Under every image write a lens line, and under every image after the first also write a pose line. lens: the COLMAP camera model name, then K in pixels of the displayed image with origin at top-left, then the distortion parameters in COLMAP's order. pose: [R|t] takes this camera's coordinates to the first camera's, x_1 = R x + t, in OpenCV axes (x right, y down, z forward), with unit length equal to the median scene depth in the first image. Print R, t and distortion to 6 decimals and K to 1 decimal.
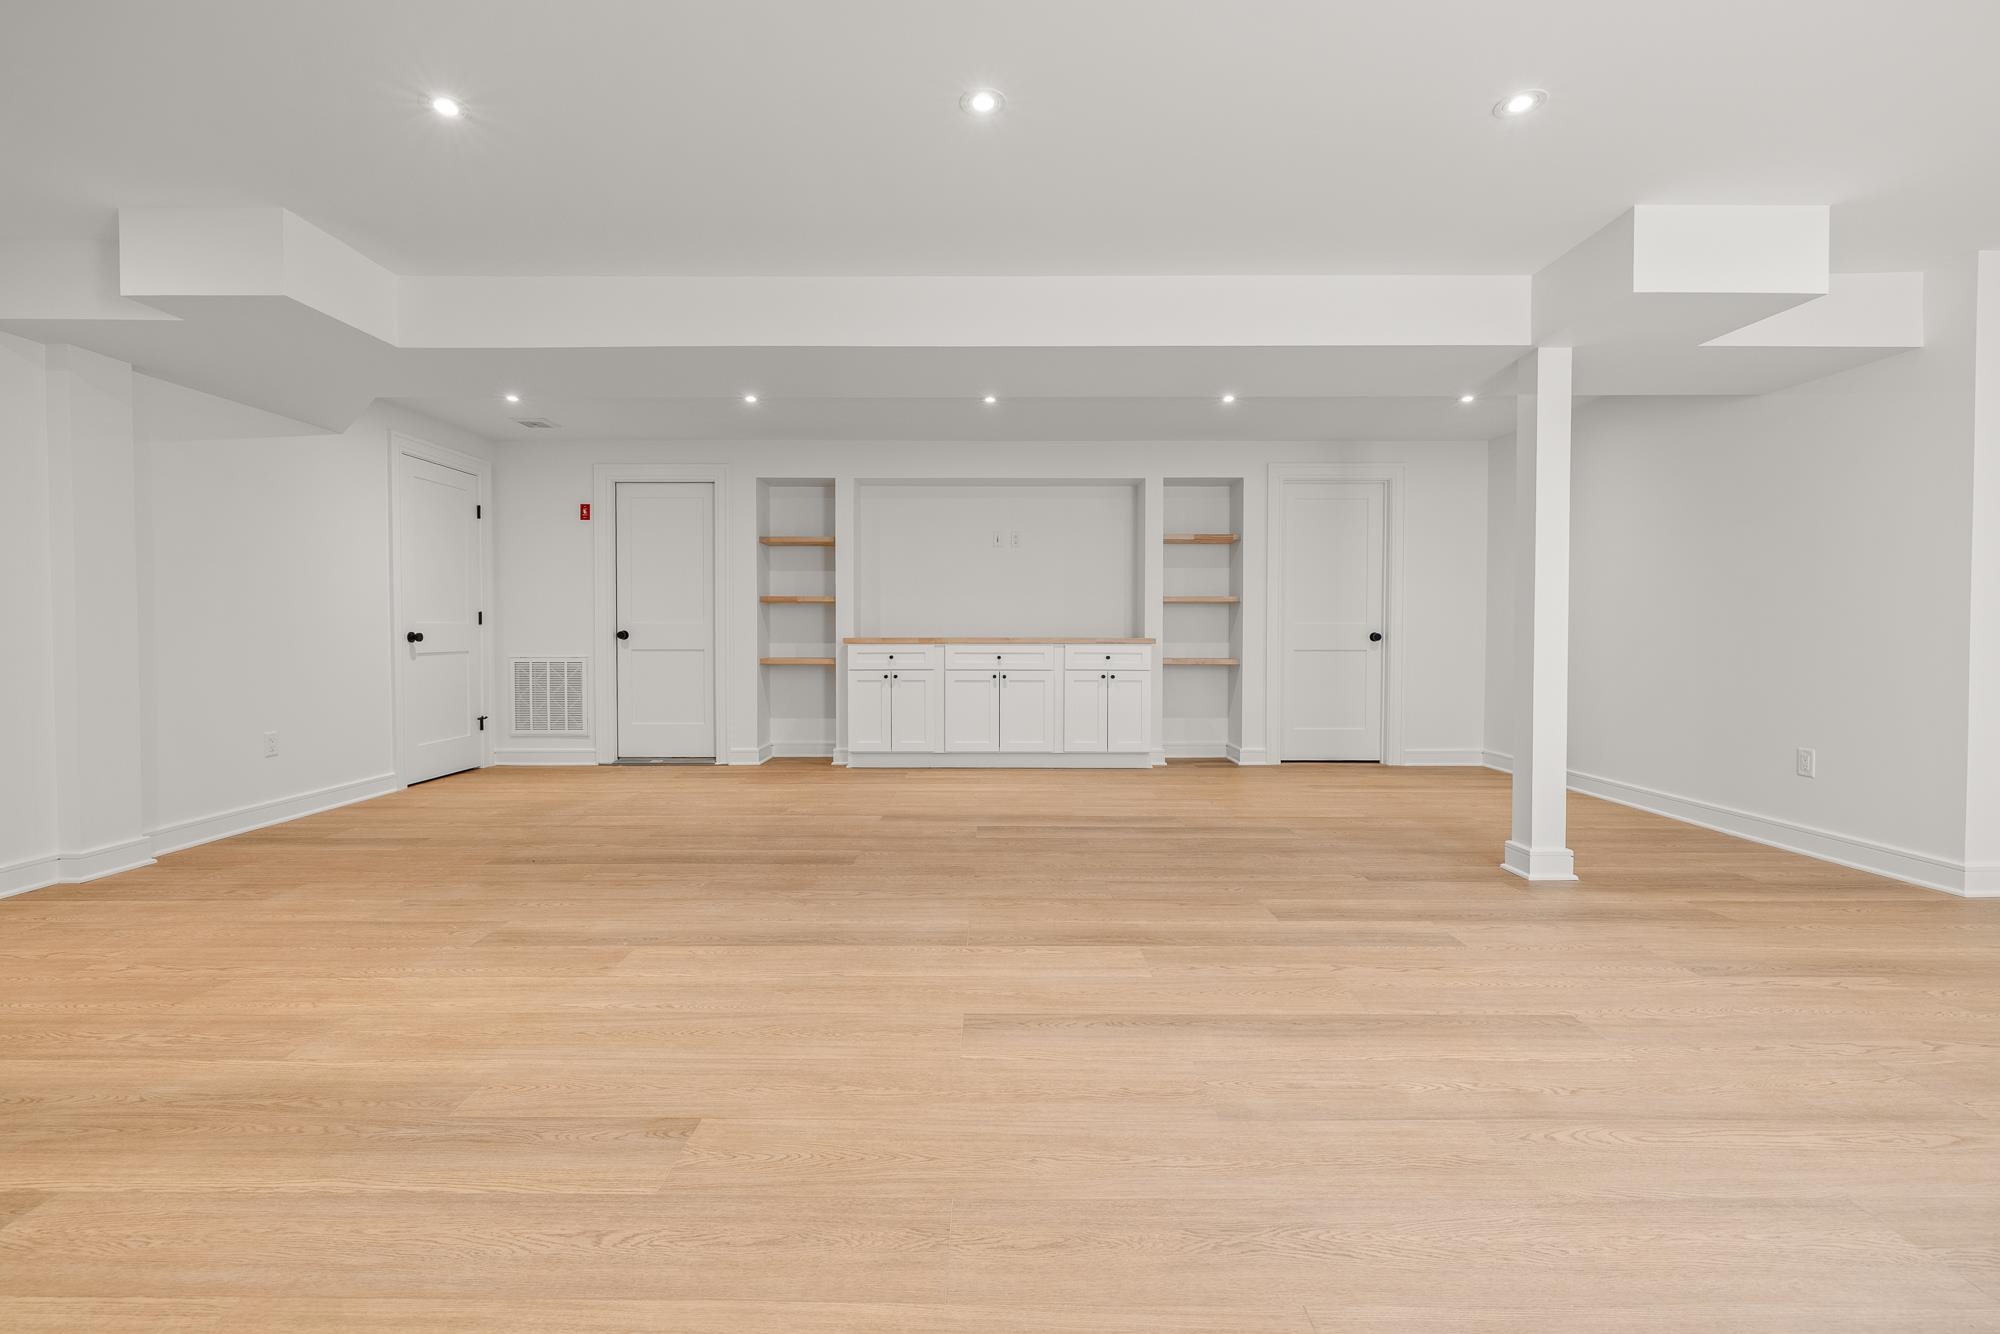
lens RADIAL K [[856.3, 0, 999.5], [0, 856.3, 643.6], [0, 0, 1]] dist [0.000772, -0.001030]
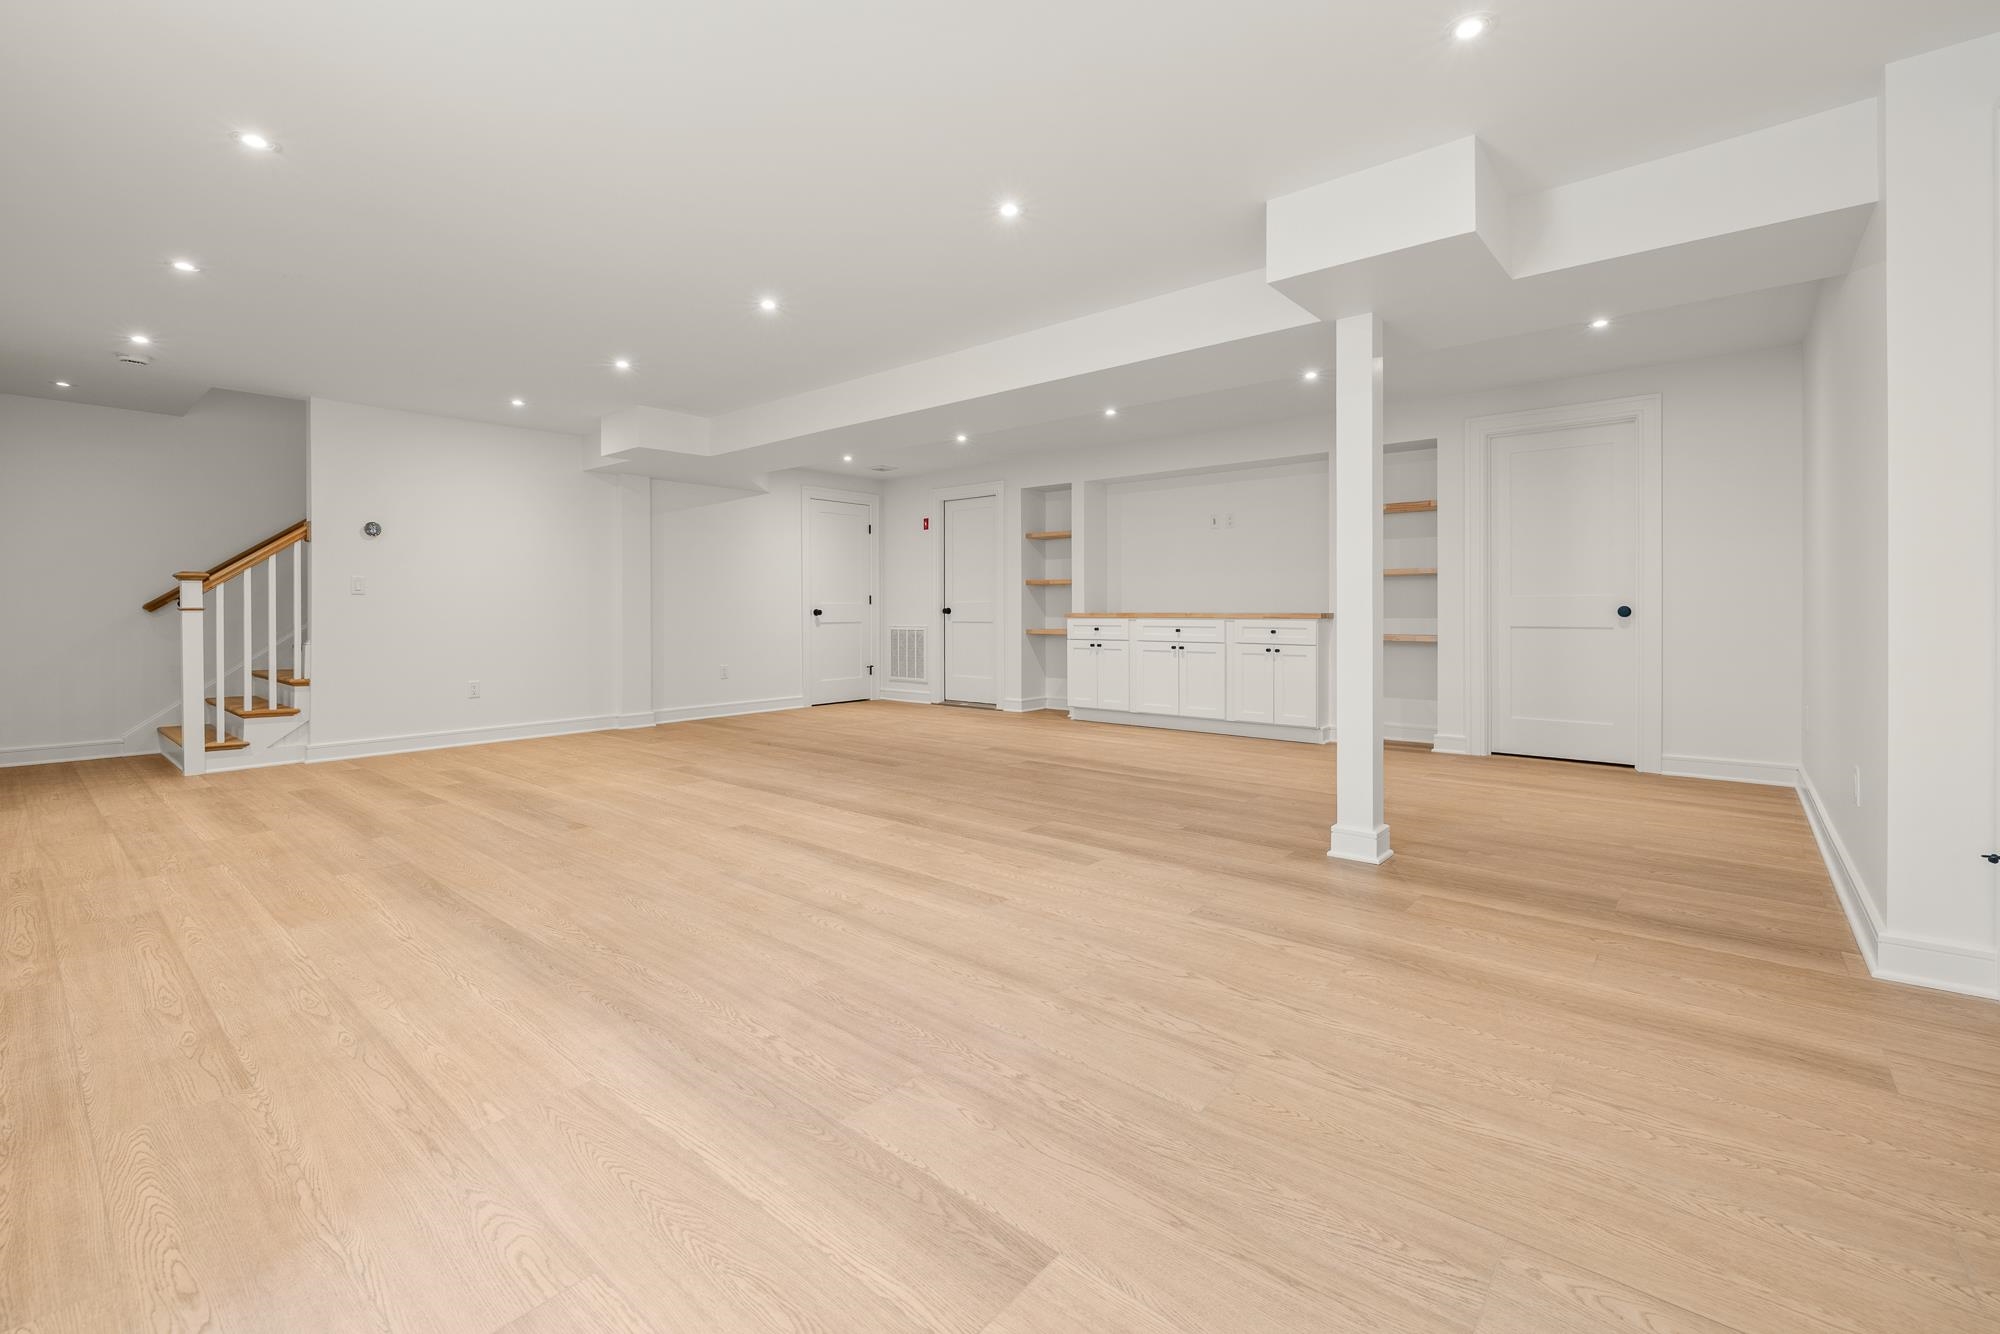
lens RADIAL K [[862.8, 0, 995.4], [0, 862.8, 609.2], [0, 0, 1]] dist [-0.000703, -0.000421]
pose [[0.761622, -0.003219, -0.648014, 0.608581], [-0.004283, 0.999941, -0.010000, 0.000812], [0.648008, 0.010392, 0.761563, -0.011267]]
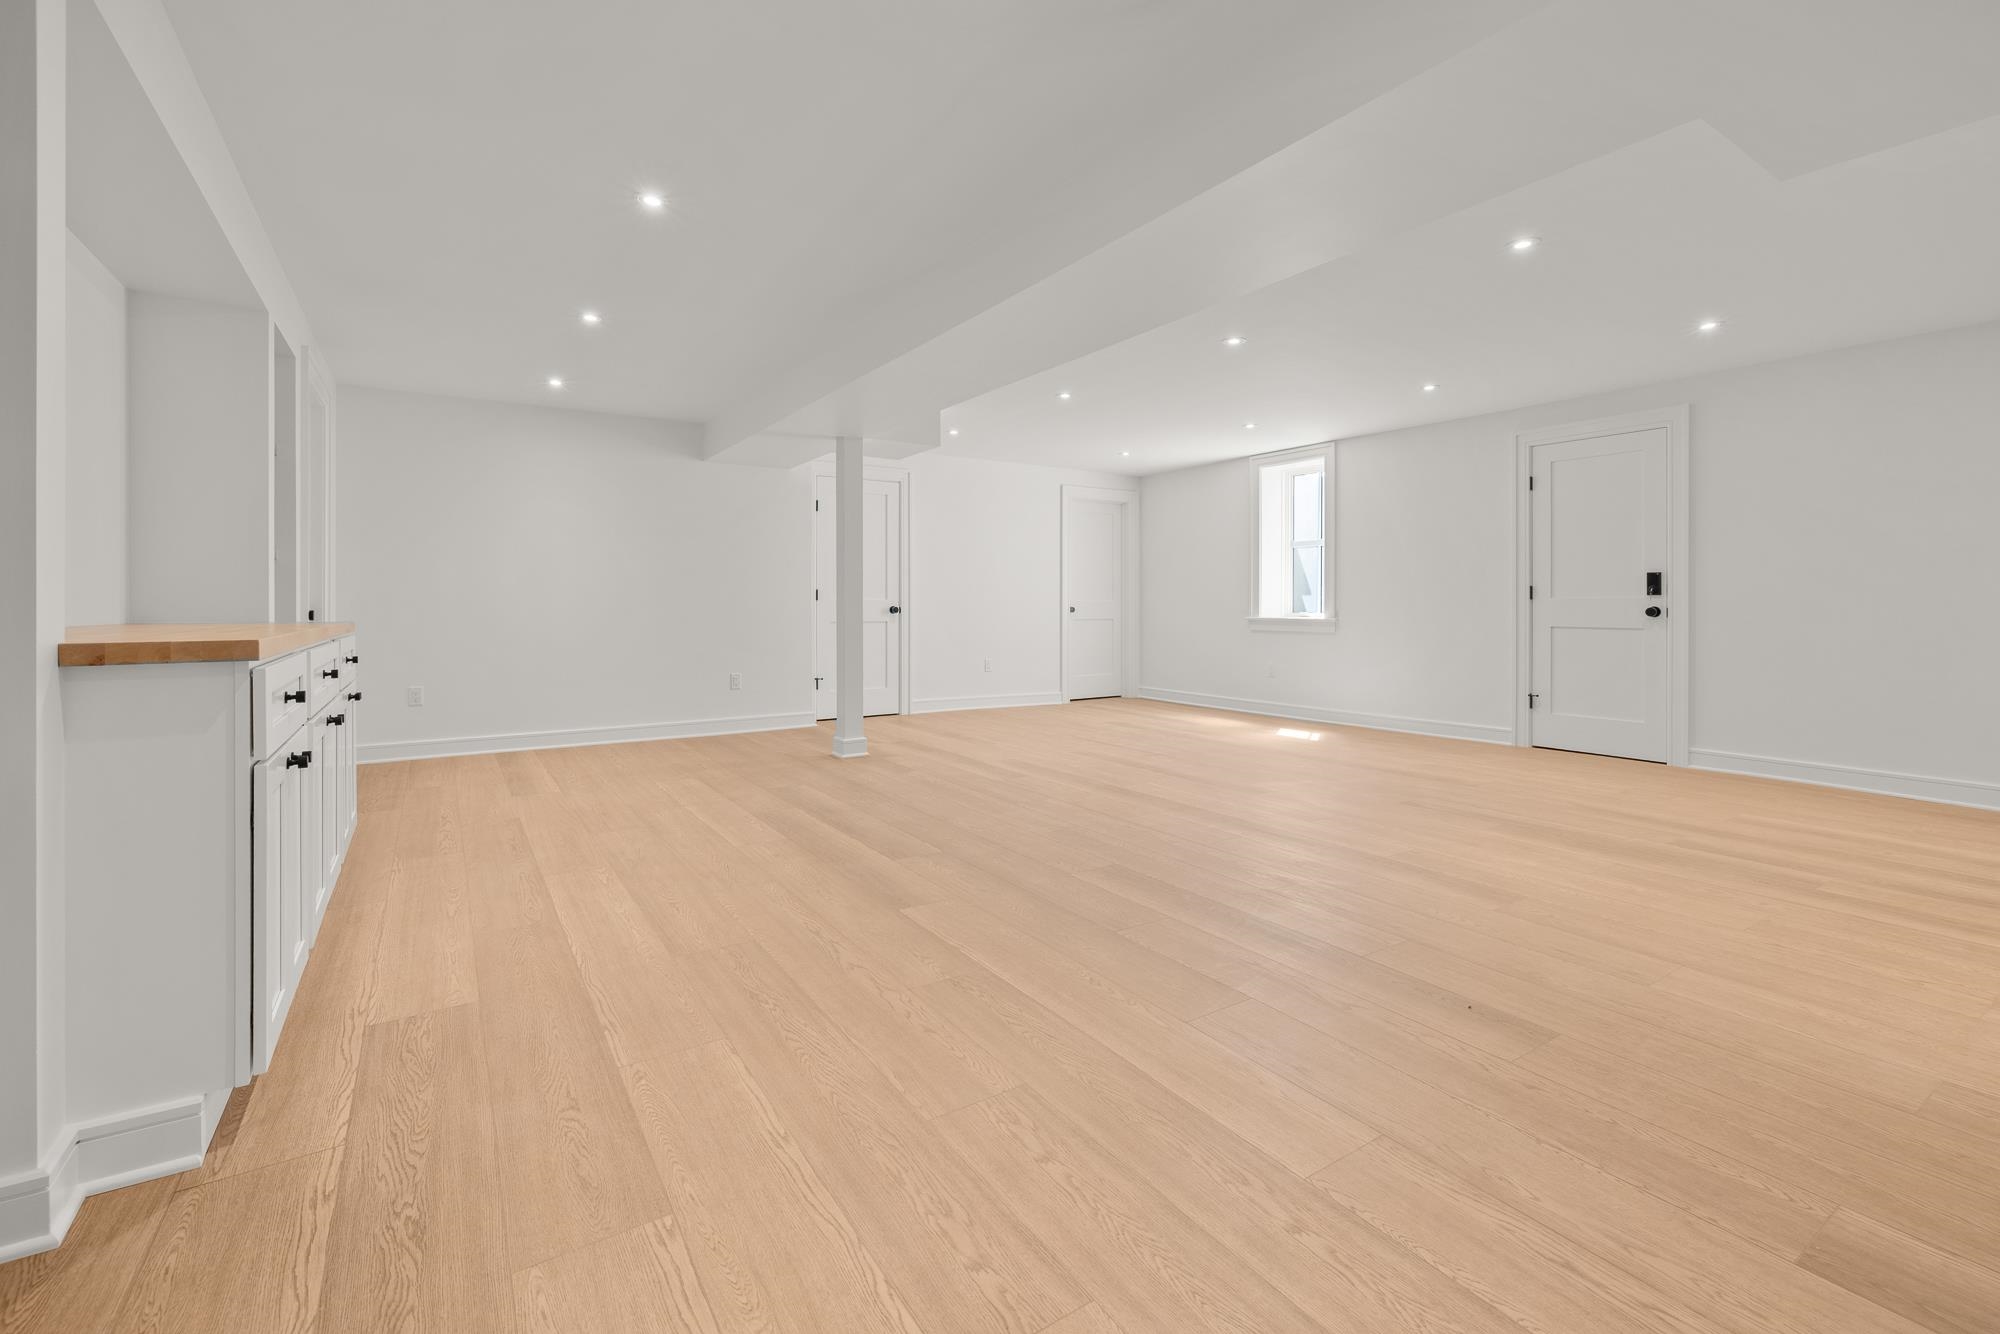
lens RADIAL K [[852.3, 0, 997.8], [0, 852.3, 598.5], [0, 0, 1]] dist [0.000536, -0.000027]
pose [[-0.550412, 0.003897, 0.834884, -0.567153], [0.010958, 0.999937, 0.002557, -0.019566], [-0.834821, 0.010556, -0.550420, 1.058819]]
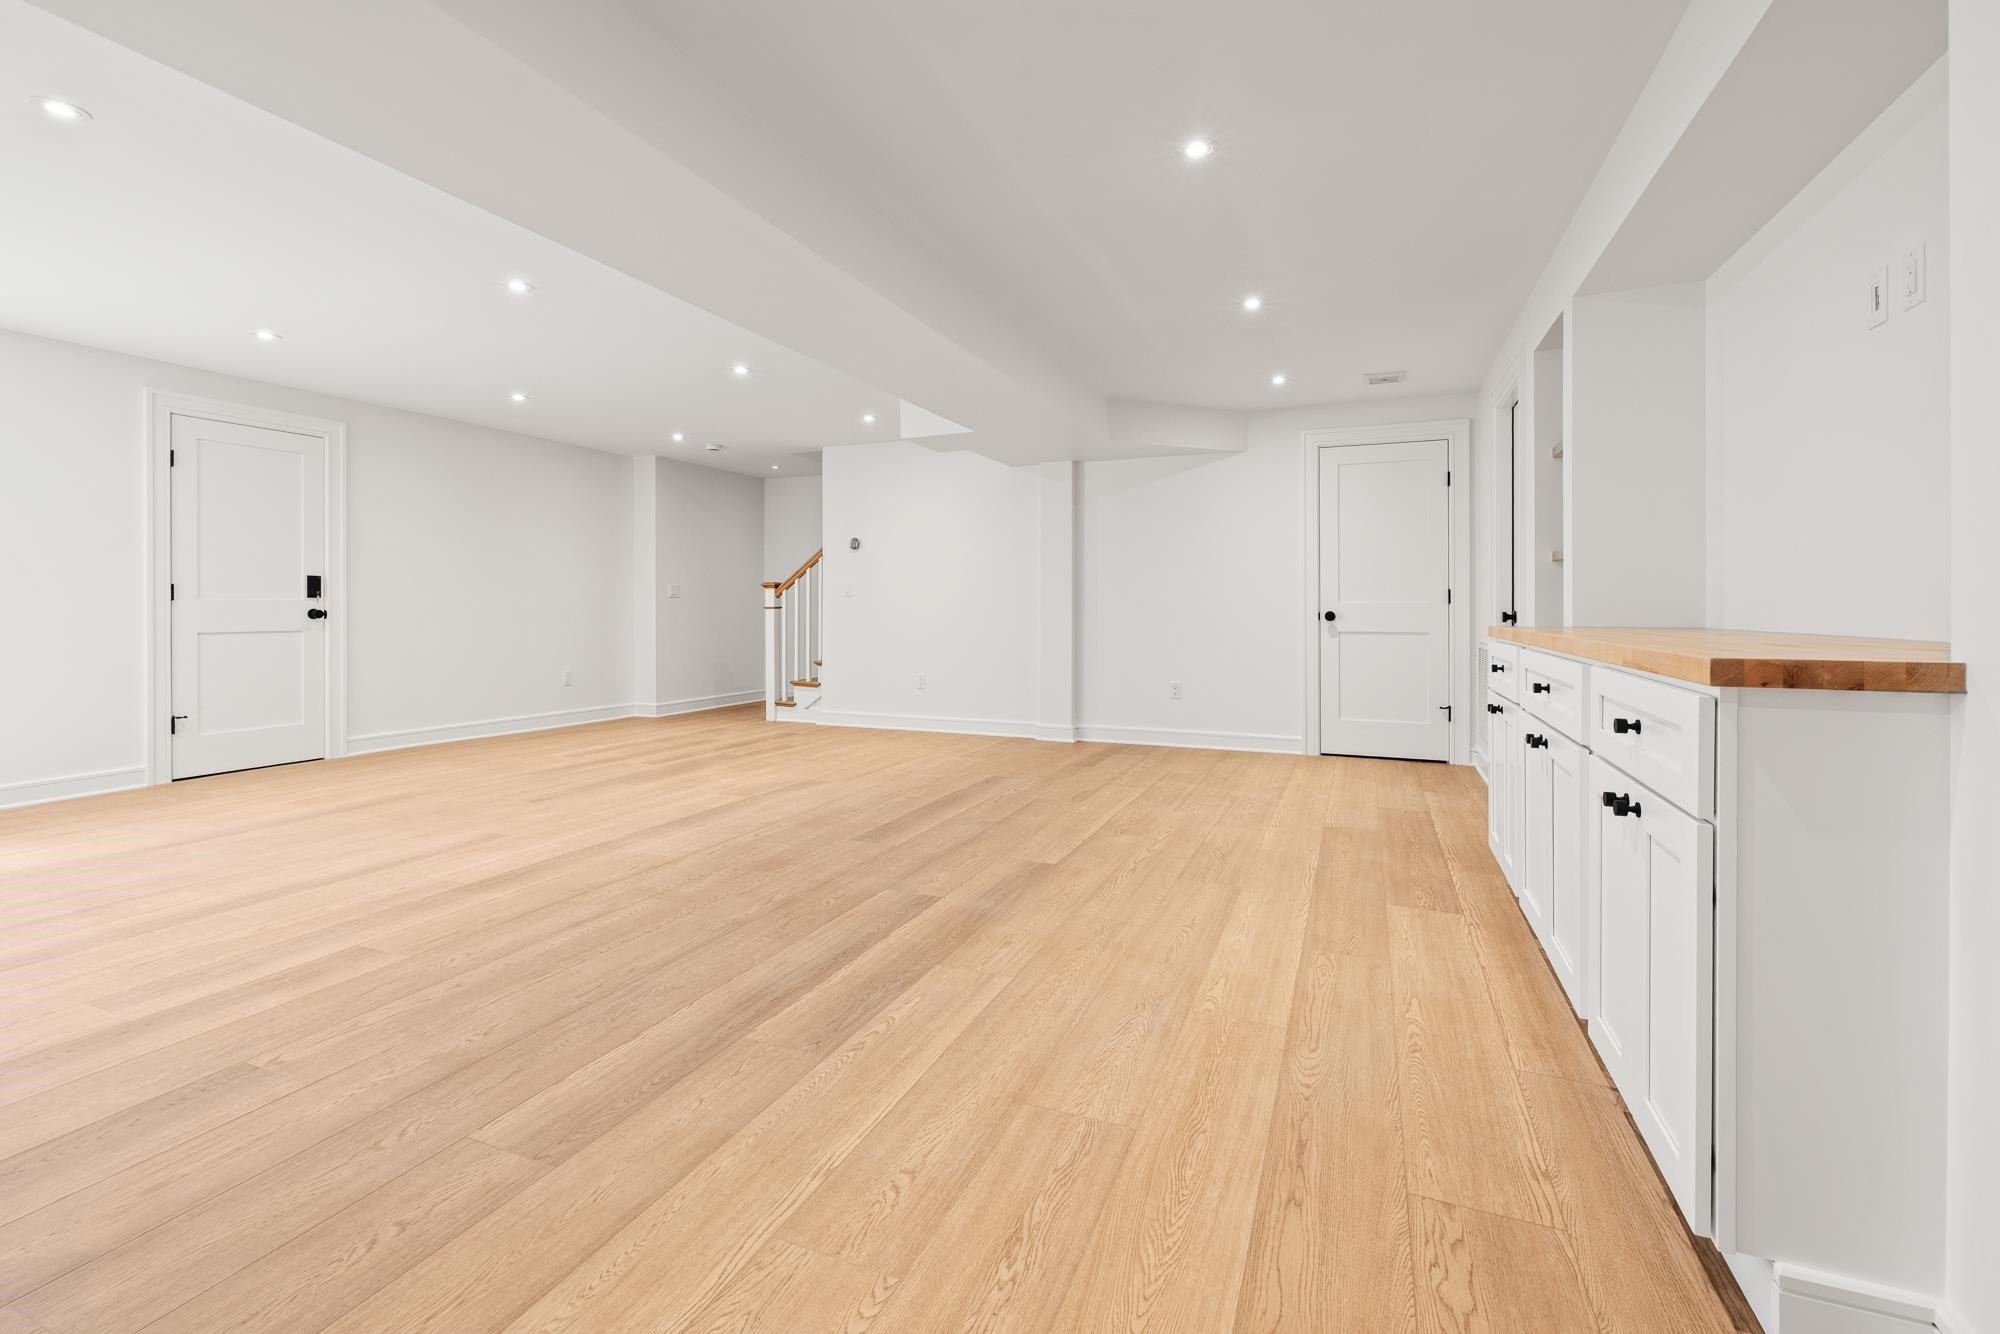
lens RADIAL K [[862.8, 0, 995.4], [0, 862.8, 609.2], [0, 0, 1]] dist [-0.000703, -0.000421]
pose [[-0.392632, 0.000025, -0.919696, 0.467254], [-0.014282, 0.999879, 0.006125, -0.017149], [0.919585, 0.015540, -0.392584, 1.028817]]
